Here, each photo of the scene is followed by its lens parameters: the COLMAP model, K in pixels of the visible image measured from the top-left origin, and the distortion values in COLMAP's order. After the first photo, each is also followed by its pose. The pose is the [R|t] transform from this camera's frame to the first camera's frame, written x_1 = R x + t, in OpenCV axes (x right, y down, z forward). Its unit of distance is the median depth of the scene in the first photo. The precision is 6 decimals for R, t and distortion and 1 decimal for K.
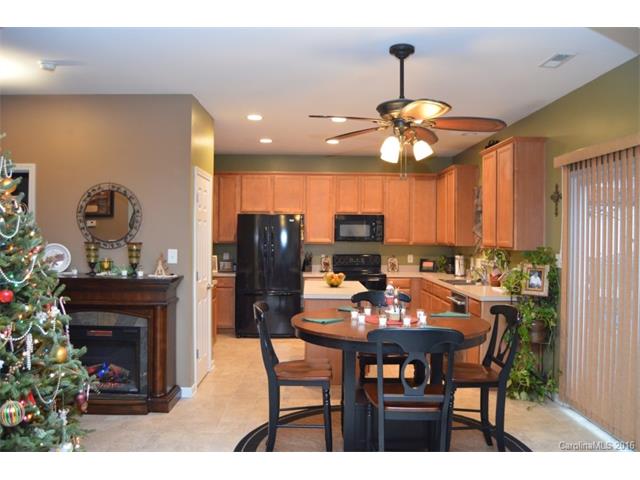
lens RADIAL K [[539.1, 0, 319.8], [0, 539.1, 240.0], [0, 0, 1]] dist [-0.015525, -0.002161]
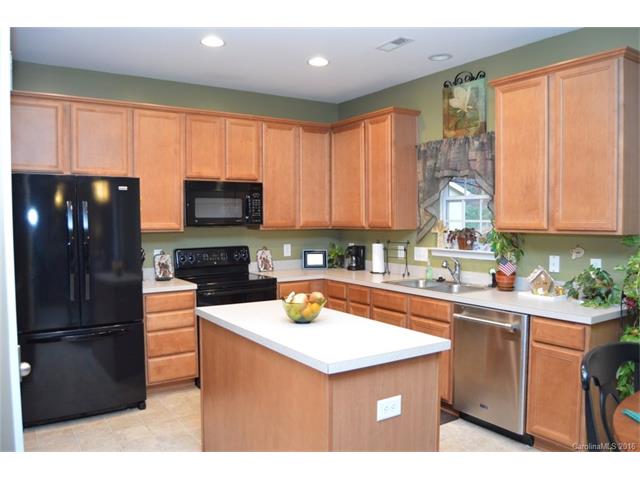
lens RADIAL K [[539.1, 0, 319.9], [0, 539.1, 236.9], [0, 0, 1]] dist [-0.015525, -0.002161]
pose [[0.852723, -0.033853, 0.521264, -0.151351], [0.020150, 0.999287, 0.031936, -0.002352], [-0.521974, -0.016729, 0.852797, 0.428047]]
